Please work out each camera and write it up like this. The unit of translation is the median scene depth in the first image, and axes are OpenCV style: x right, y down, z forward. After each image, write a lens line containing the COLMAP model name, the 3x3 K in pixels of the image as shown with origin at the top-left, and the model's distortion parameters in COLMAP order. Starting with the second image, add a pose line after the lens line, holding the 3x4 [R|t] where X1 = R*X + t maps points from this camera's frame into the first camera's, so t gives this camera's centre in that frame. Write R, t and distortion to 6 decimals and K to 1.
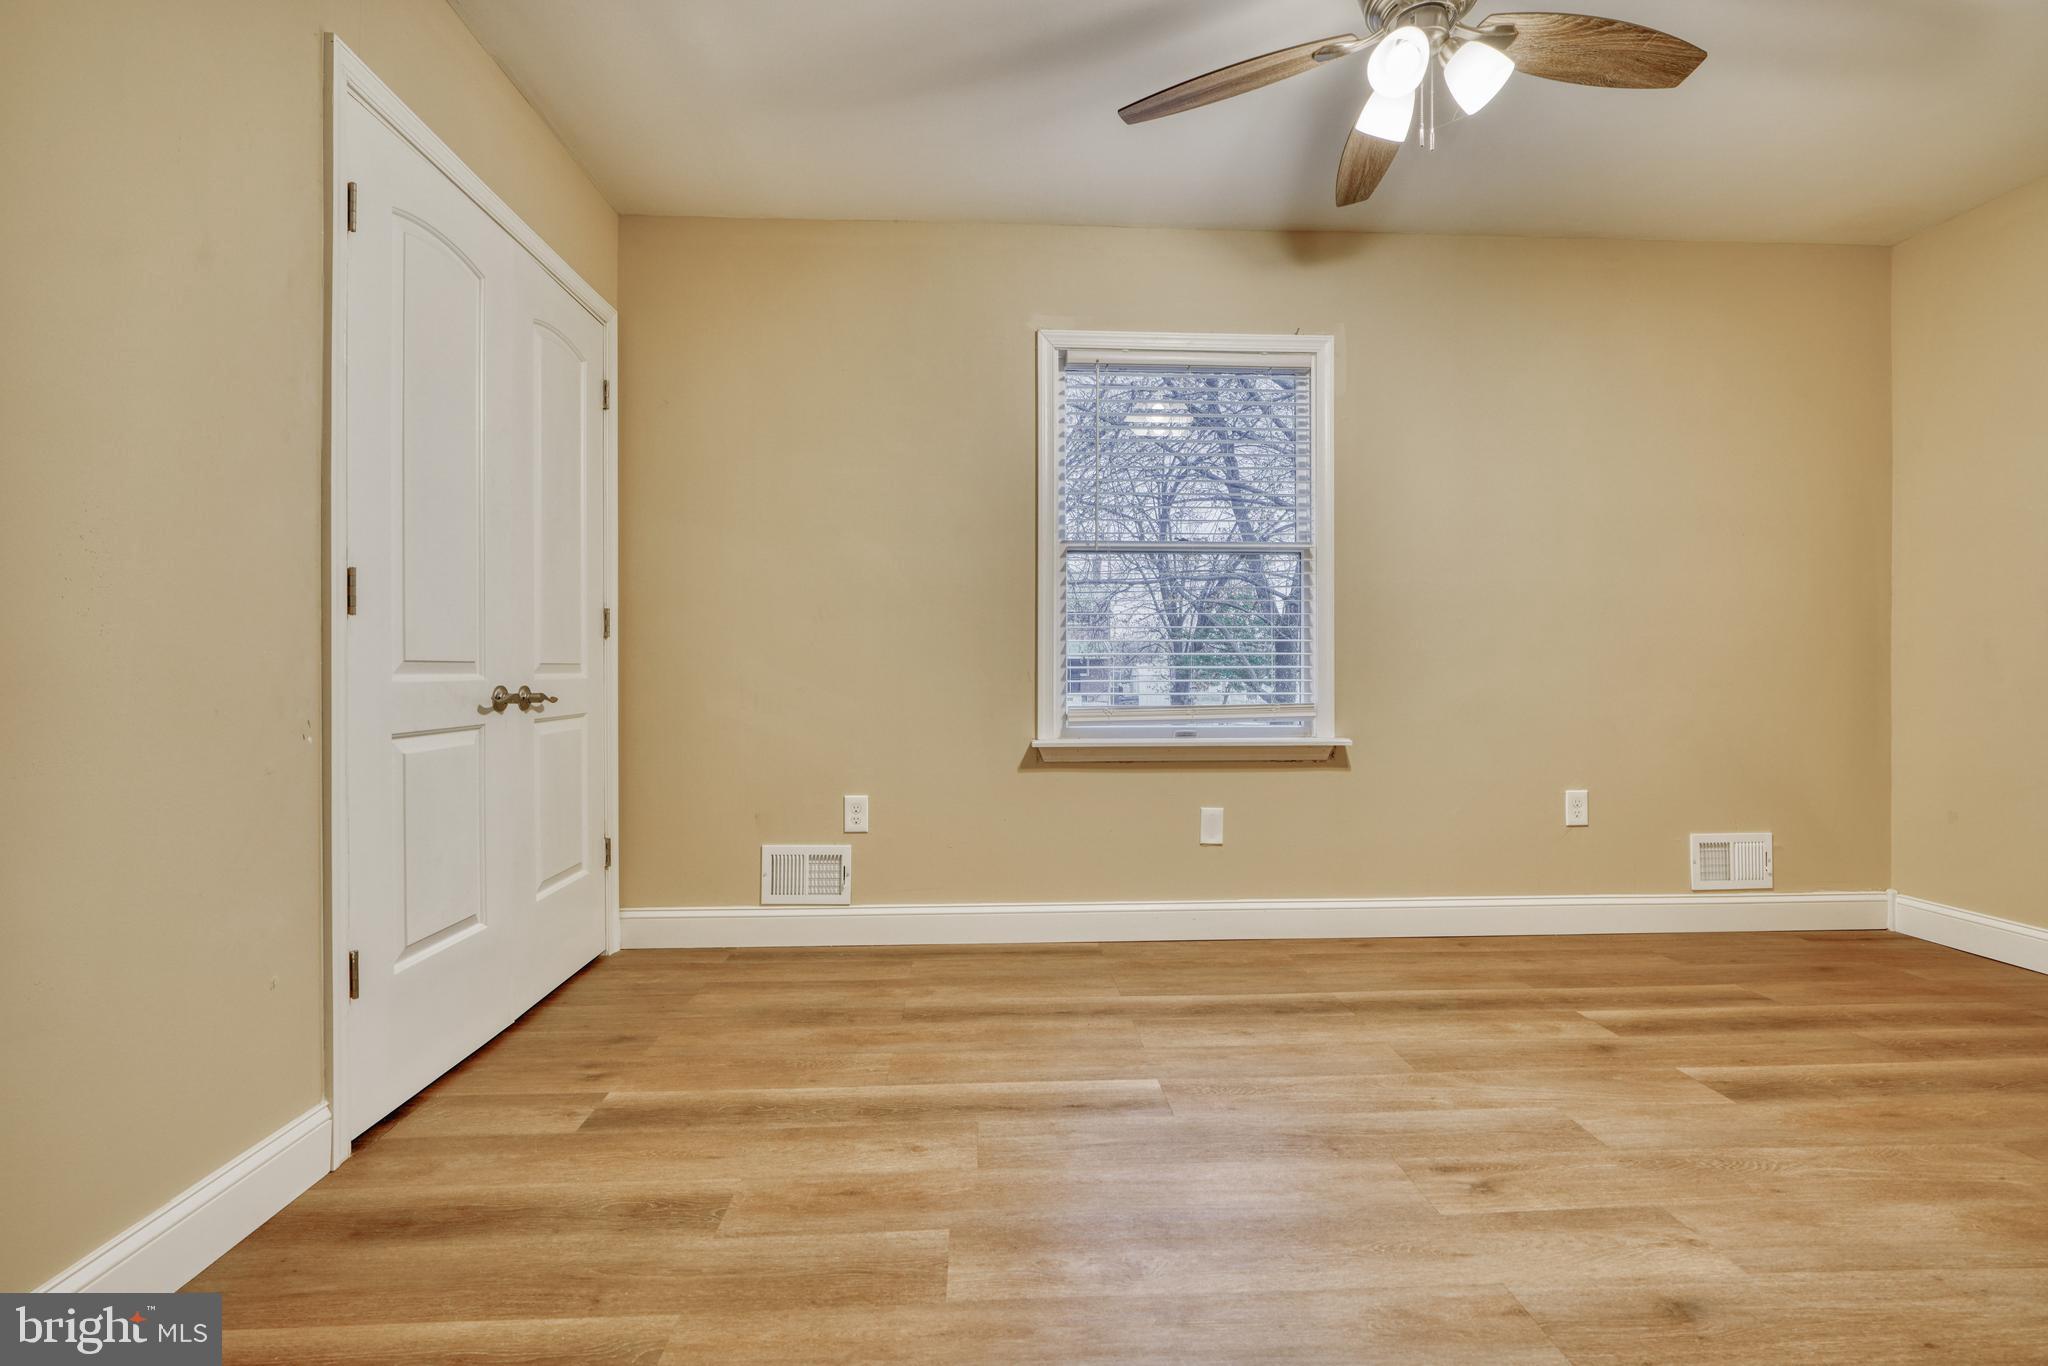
lens RADIAL K [[920.1, 0, 1011.0], [0, 920.1, 694.6], [0, 0, 1]] dist [-0.010270, 0.004739]
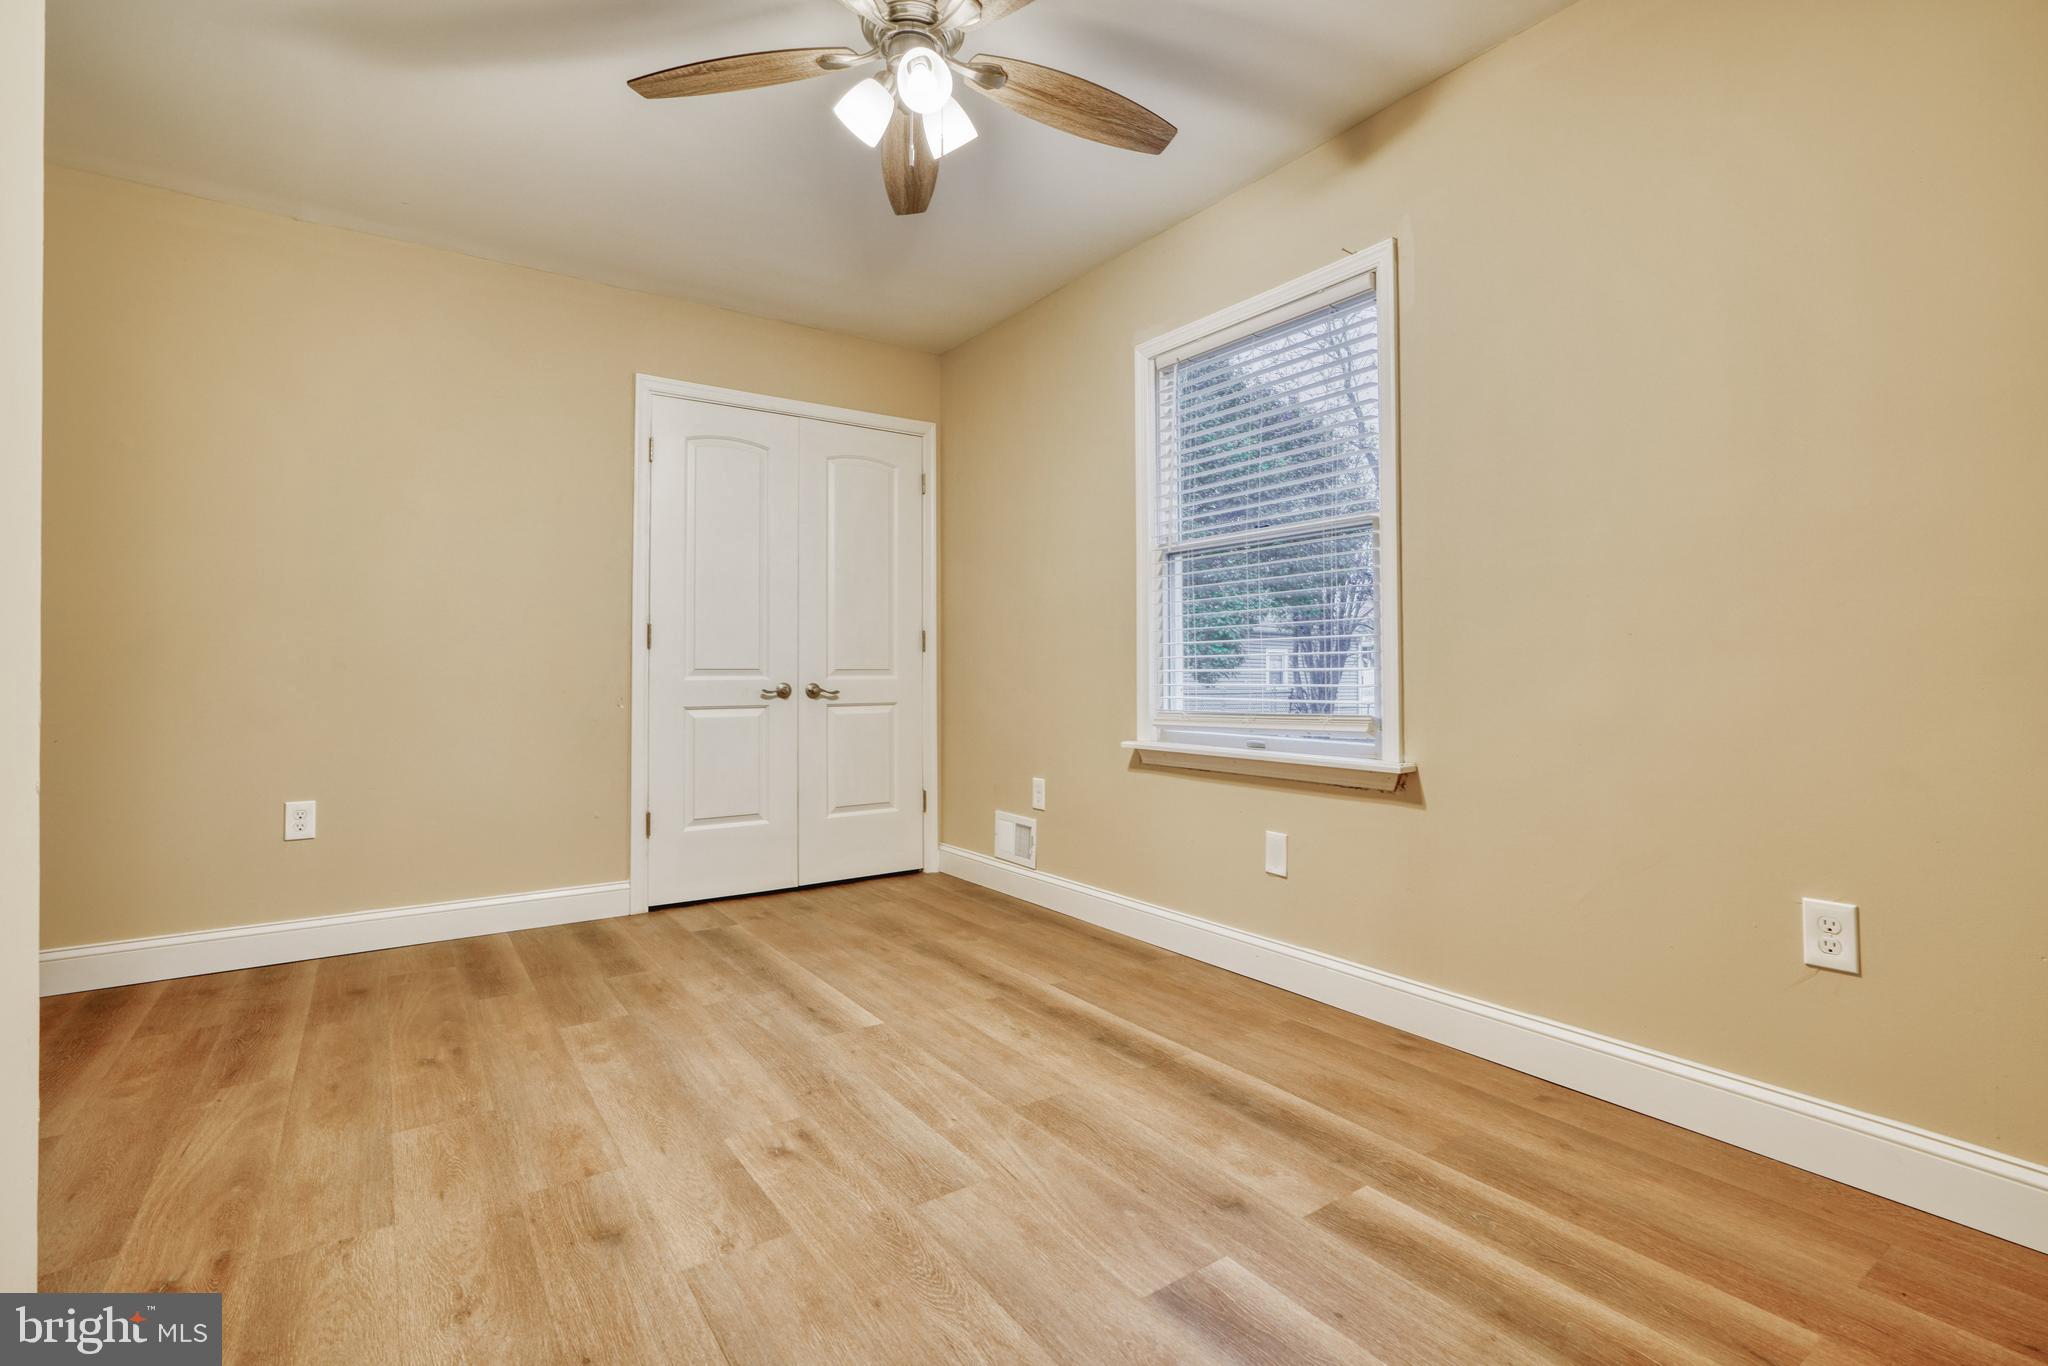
lens RADIAL K [[920.1, 0, 1022.0], [0, 920.1, 677.5], [0, 0, 1]] dist [-0.010270, 0.004739]
pose [[0.542745, 0.002468, -0.839894, 1.117156], [-0.019587, 0.999761, -0.009719, -0.012538], [0.839669, 0.021726, 0.542664, 0.452400]]
